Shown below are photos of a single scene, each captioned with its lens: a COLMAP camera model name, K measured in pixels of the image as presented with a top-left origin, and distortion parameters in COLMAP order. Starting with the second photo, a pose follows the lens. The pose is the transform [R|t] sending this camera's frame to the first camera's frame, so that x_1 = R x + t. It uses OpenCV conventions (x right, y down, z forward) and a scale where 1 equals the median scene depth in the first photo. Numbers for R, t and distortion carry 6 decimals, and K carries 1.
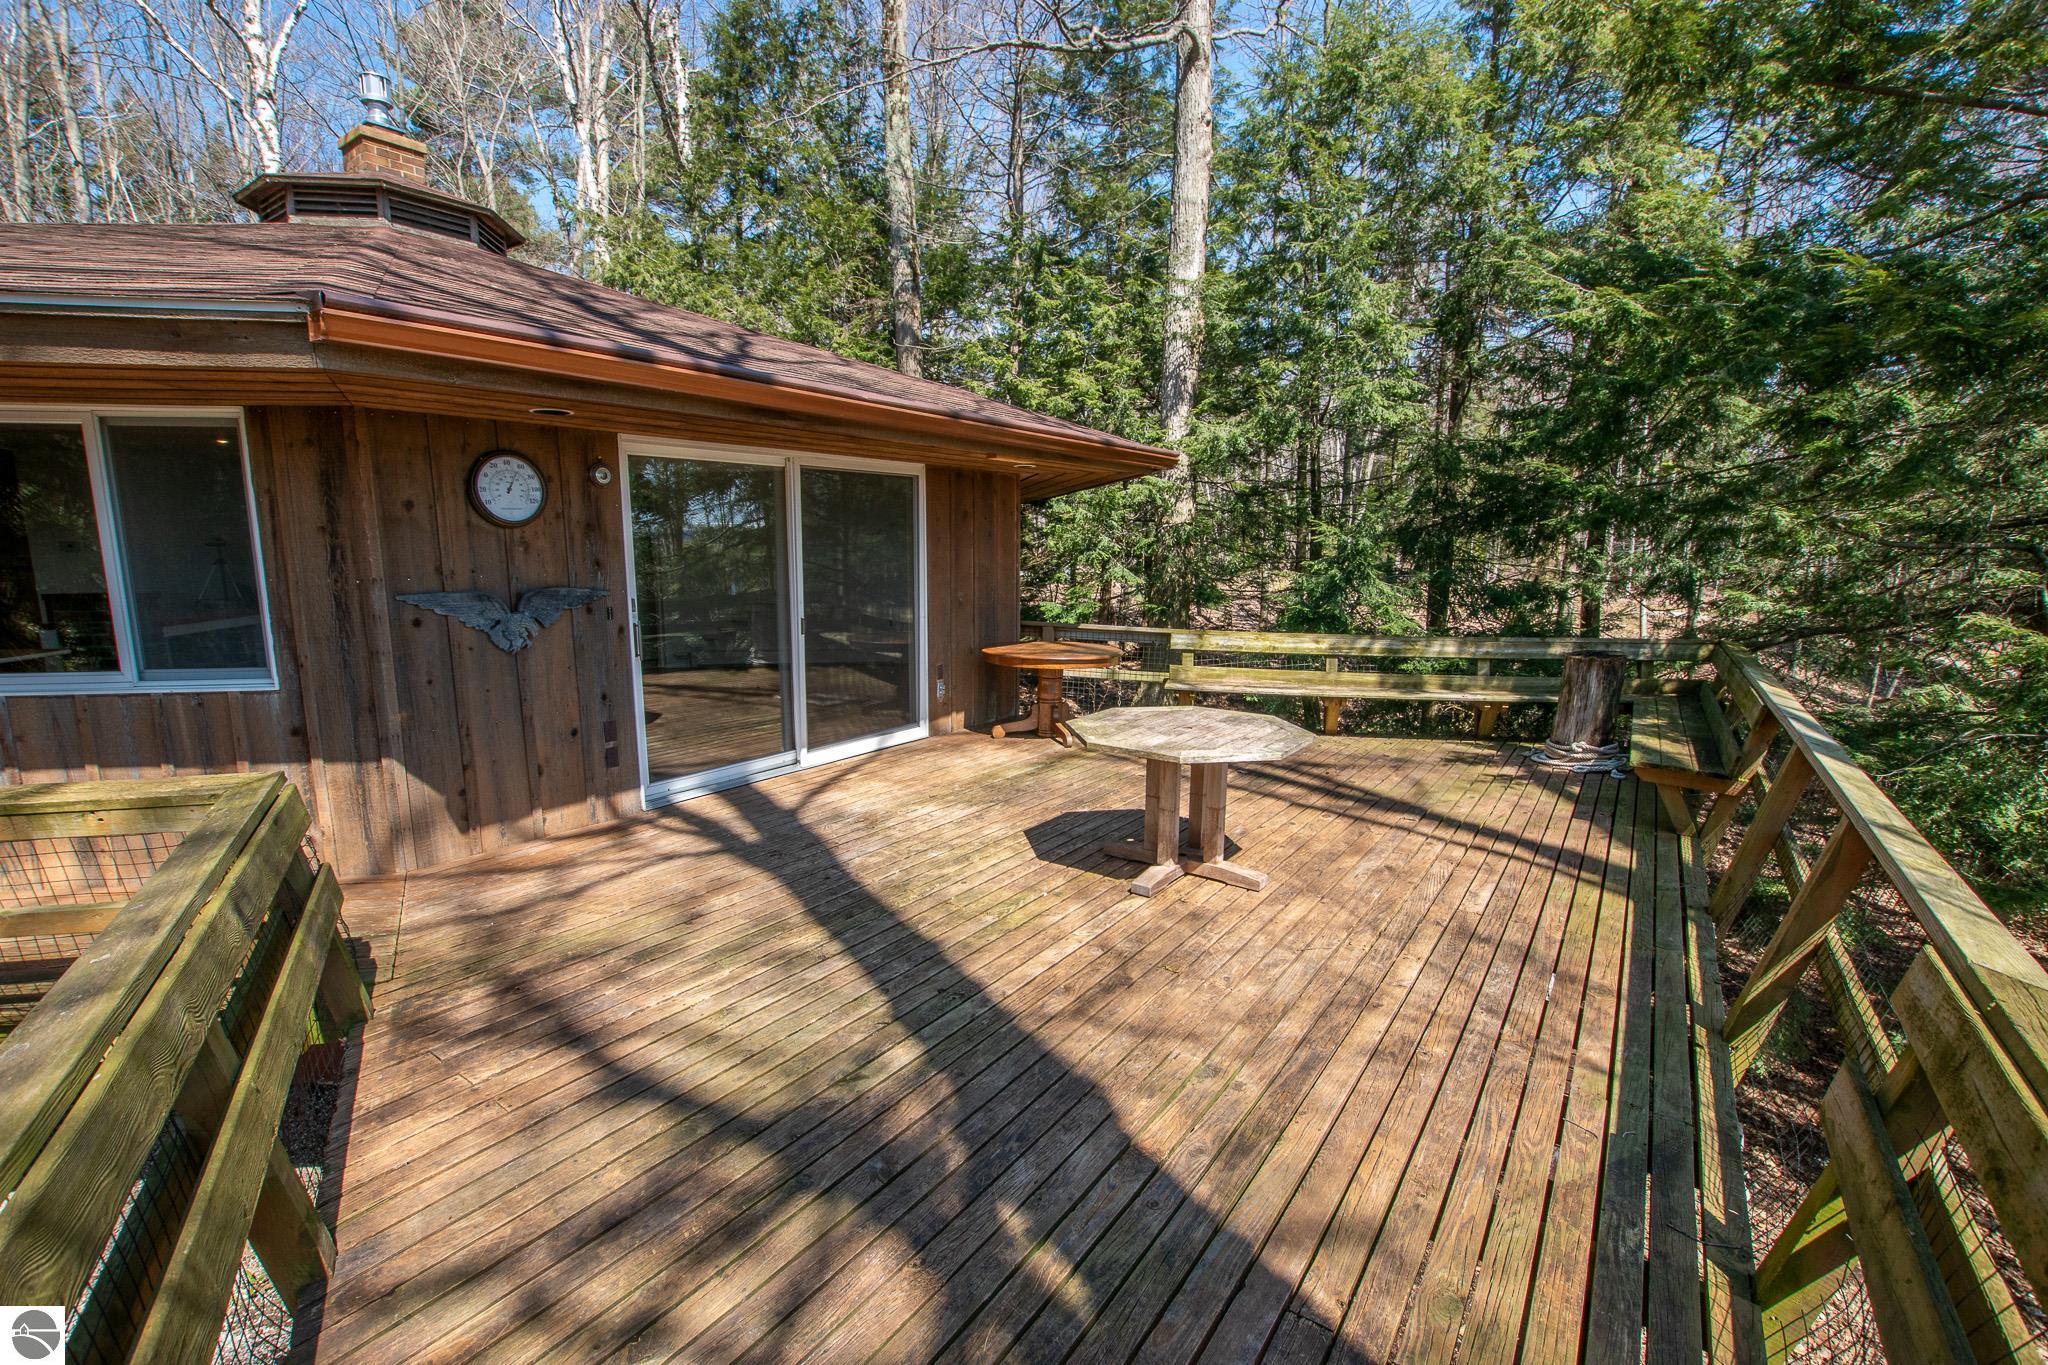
lens RADIAL K [[907.6, 0, 1016.0], [0, 907.6, 682.8], [0, 0, 1]] dist [-0.036319, 0.006004]
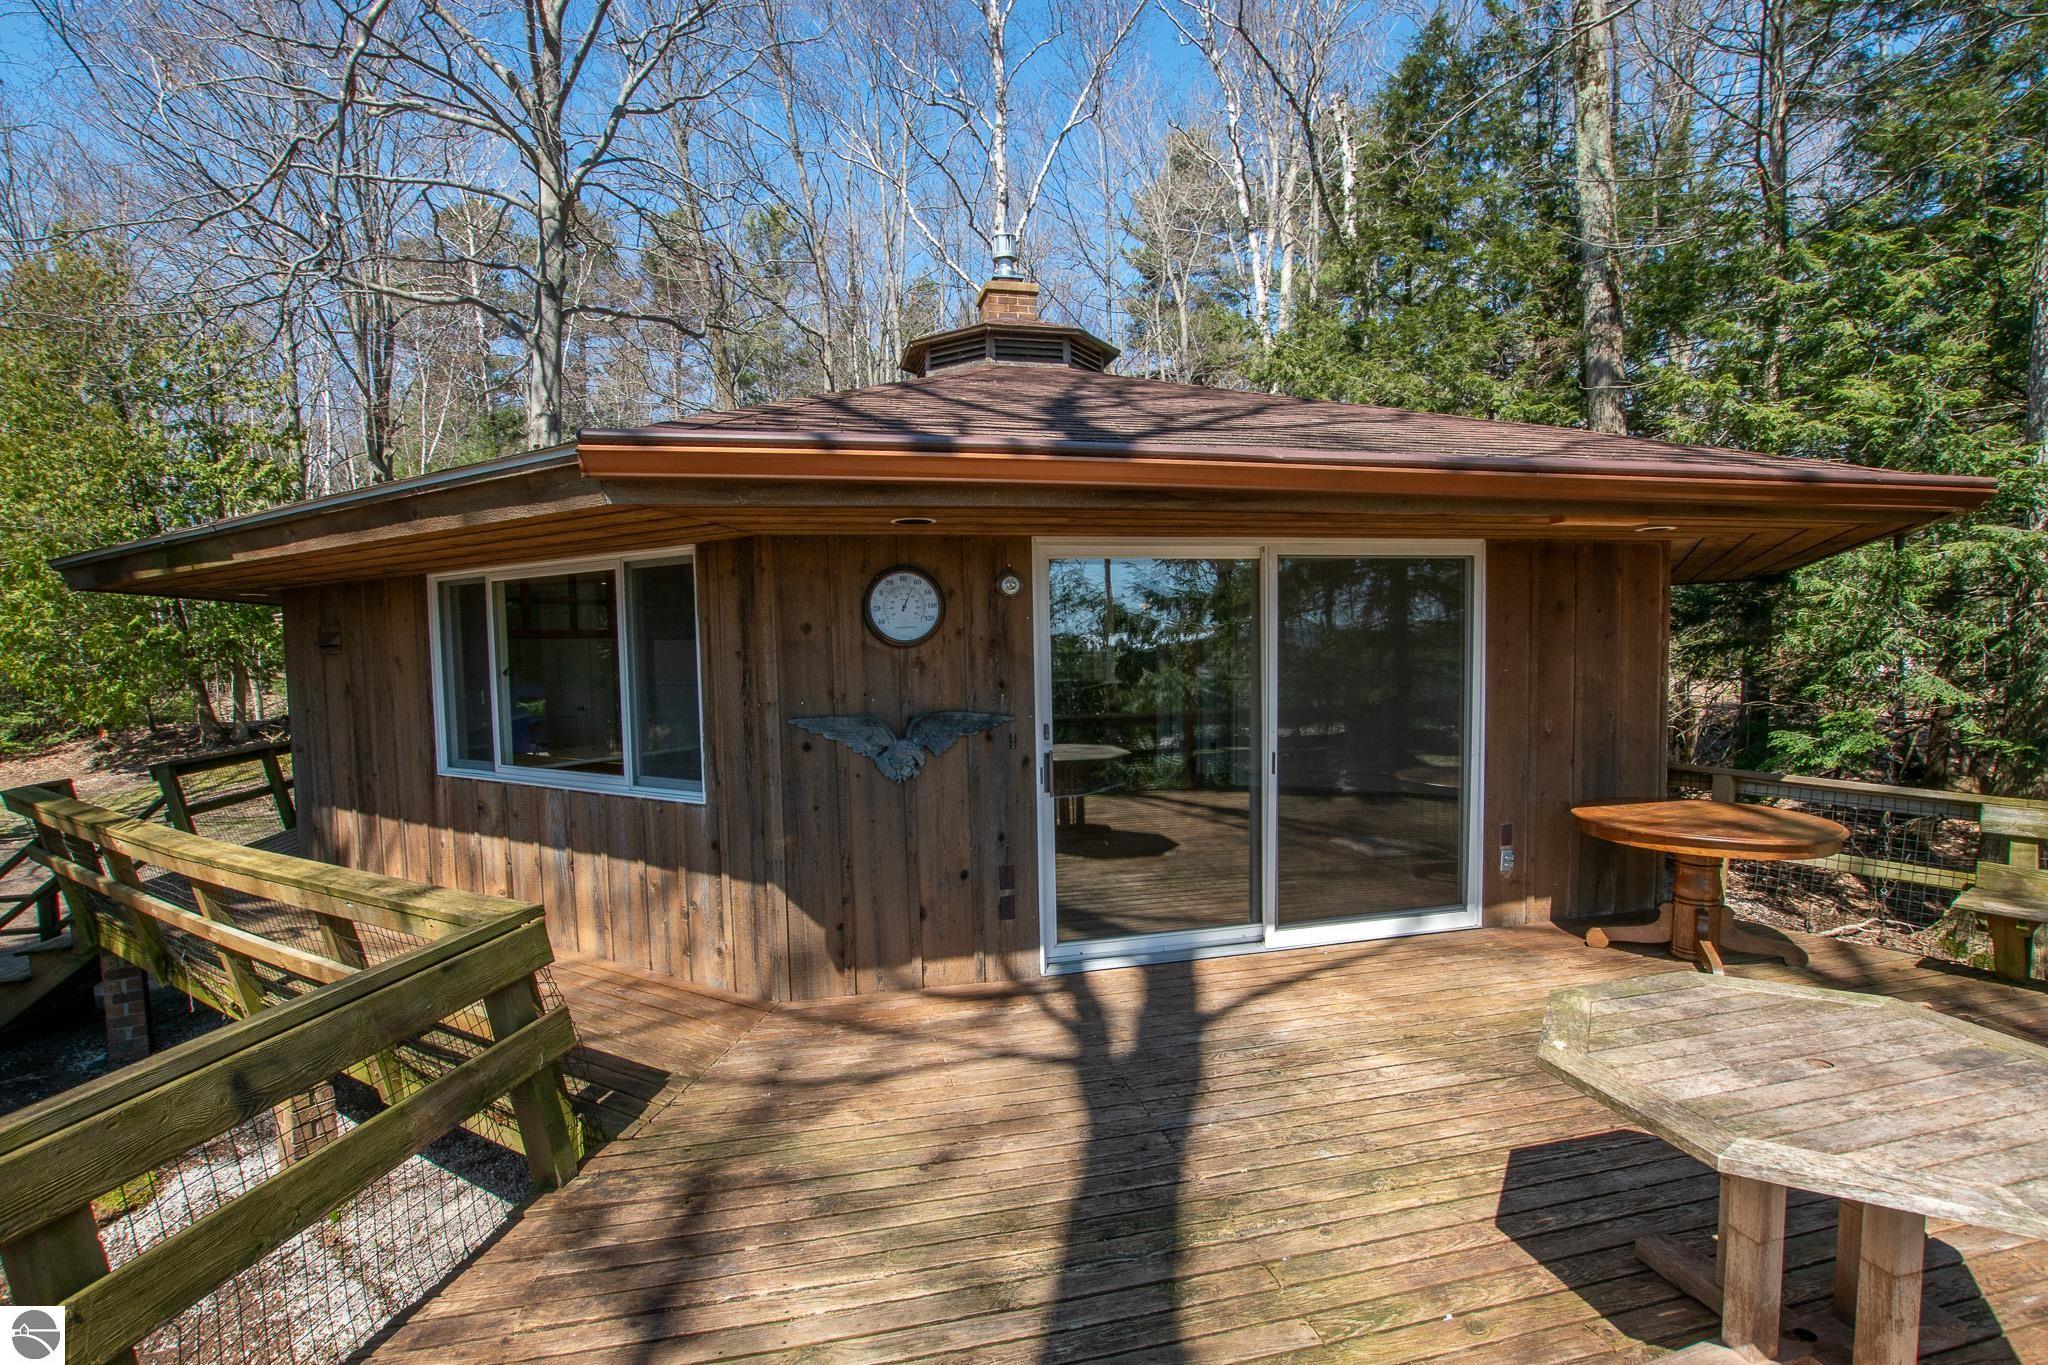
lens RADIAL K [[965.7, 0, 1023.7], [0, 965.7, 686.3], [0, 0, 1]] dist [-0.026201, 0.000838]
pose [[0.756641, 0.008440, -0.653776, 0.157436], [-0.076261, 0.994231, -0.075425, -0.058096], [0.649368, 0.106928, 0.752920, 0.287388]]
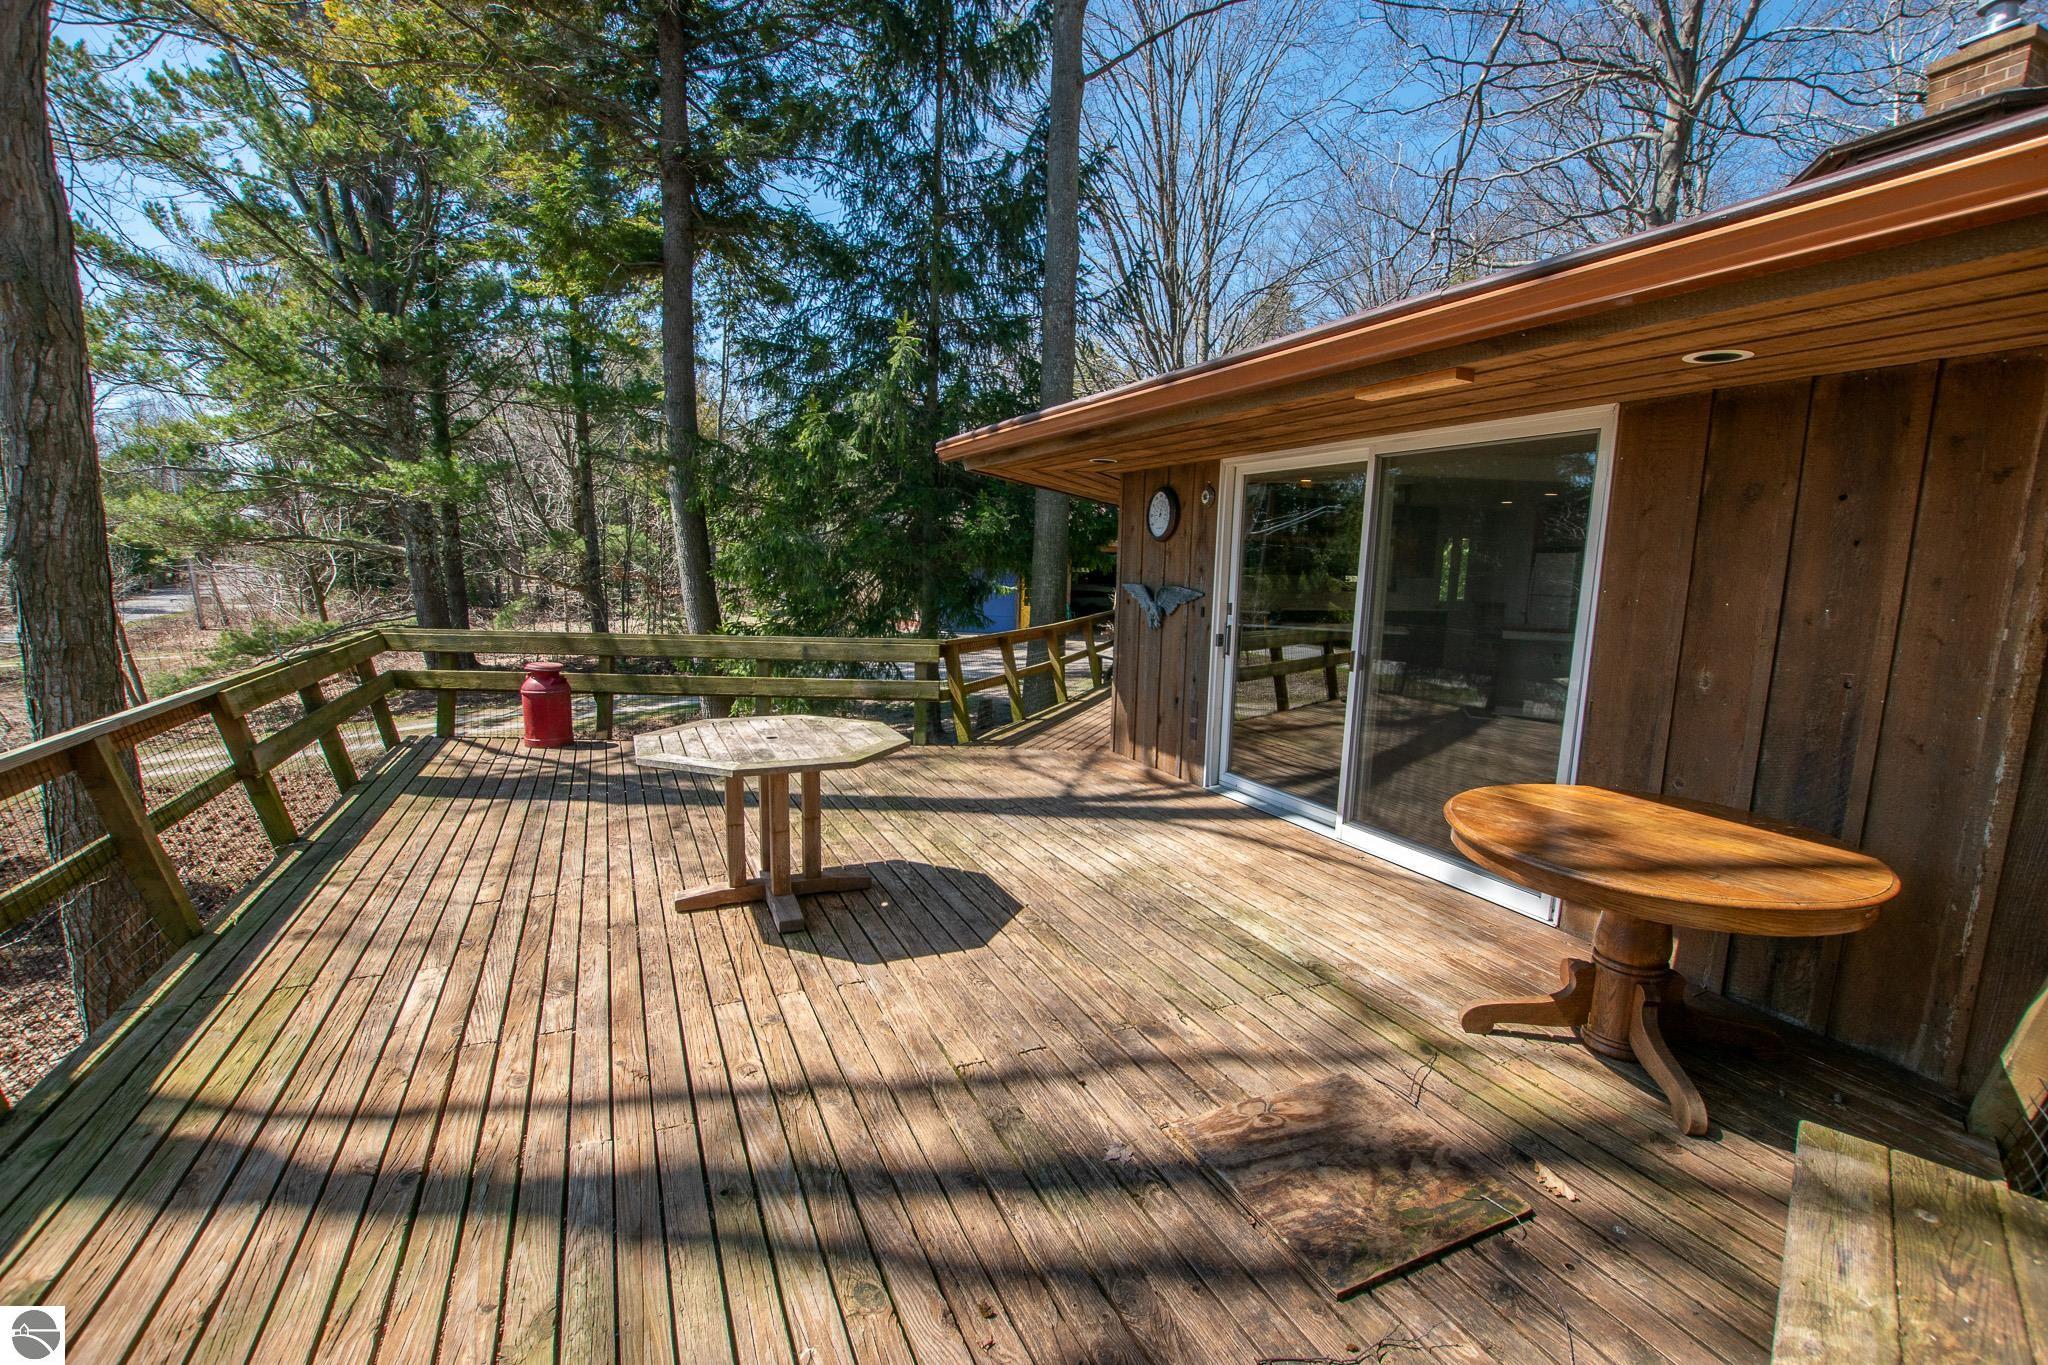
lens RADIAL K [[907.6, 0, 1027.8], [0, 907.6, 681.0], [0, 0, 1]] dist [-0.036319, 0.006004]
pose [[-0.494809, 0.097997, -0.863459, 0.681199], [-0.164028, 0.965228, 0.203544, -0.187400], [0.853381, 0.242347, -0.461529, 1.323064]]
